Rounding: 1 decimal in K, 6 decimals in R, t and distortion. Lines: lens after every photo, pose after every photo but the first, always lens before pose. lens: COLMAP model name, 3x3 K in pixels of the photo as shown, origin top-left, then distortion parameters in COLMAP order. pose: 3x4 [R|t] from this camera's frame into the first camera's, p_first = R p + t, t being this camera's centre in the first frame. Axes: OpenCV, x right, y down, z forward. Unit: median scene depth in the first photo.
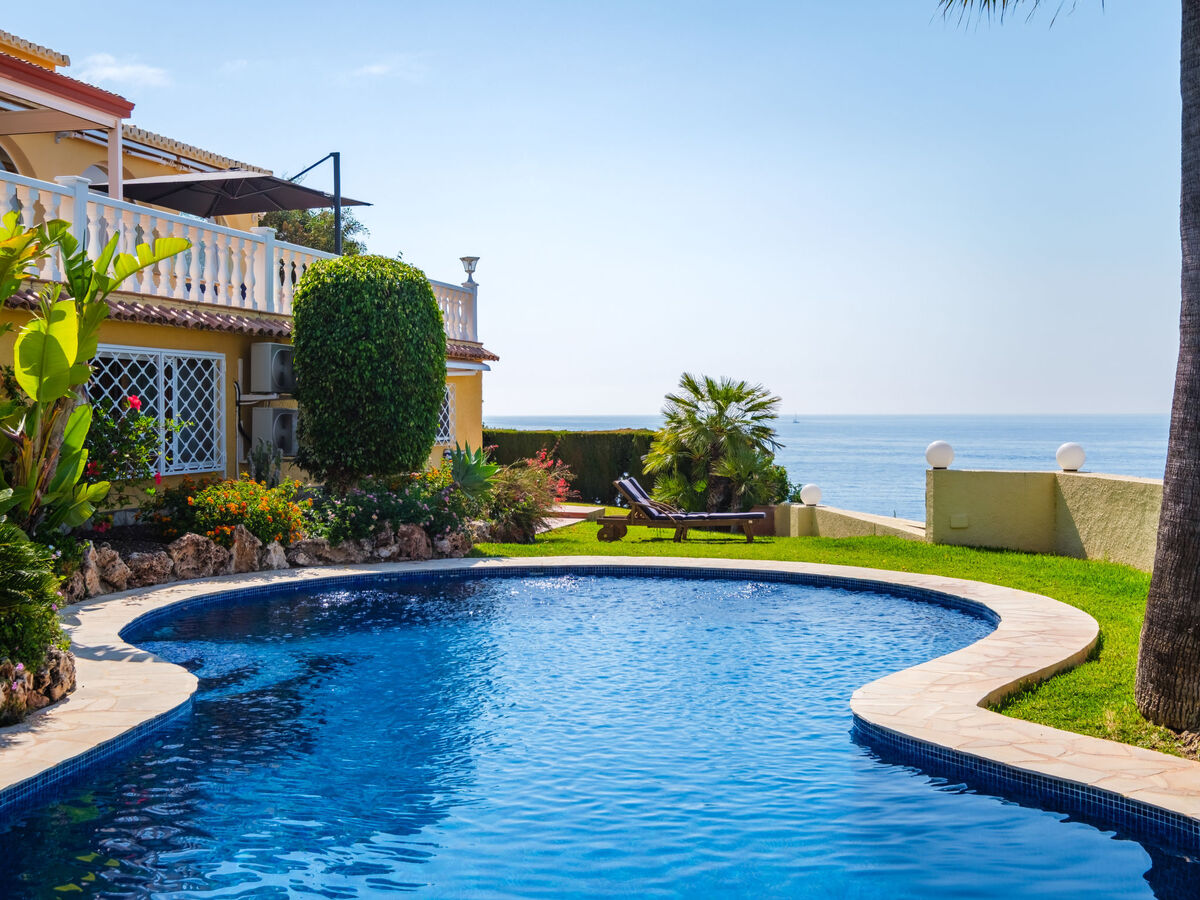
lens RADIAL K [[1410.4, 0, 600.0], [0, 1410.4, 450.0], [0, 0, 1]] dist [0.014746, 0.030919]
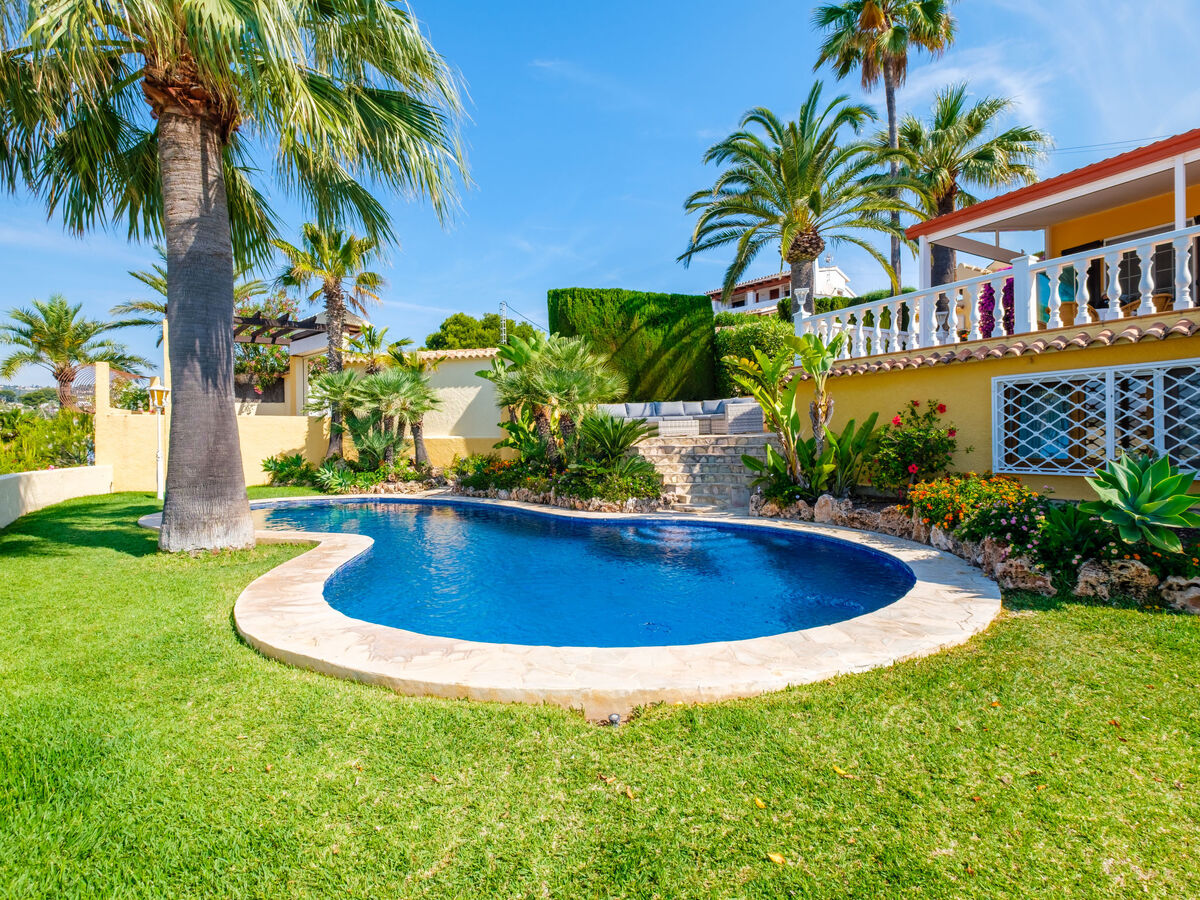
lens RADIAL K [[599.0, 0, 600.0], [0, 599.0, 450.0], [0, 0, 1]] dist [0.015289, -0.012617]
pose [[-0.734433, 0.082498, -0.673649, 0.351706], [0.038346, 0.996043, 0.080173, -0.060365], [0.677597, 0.033050, -0.734690, 1.101848]]
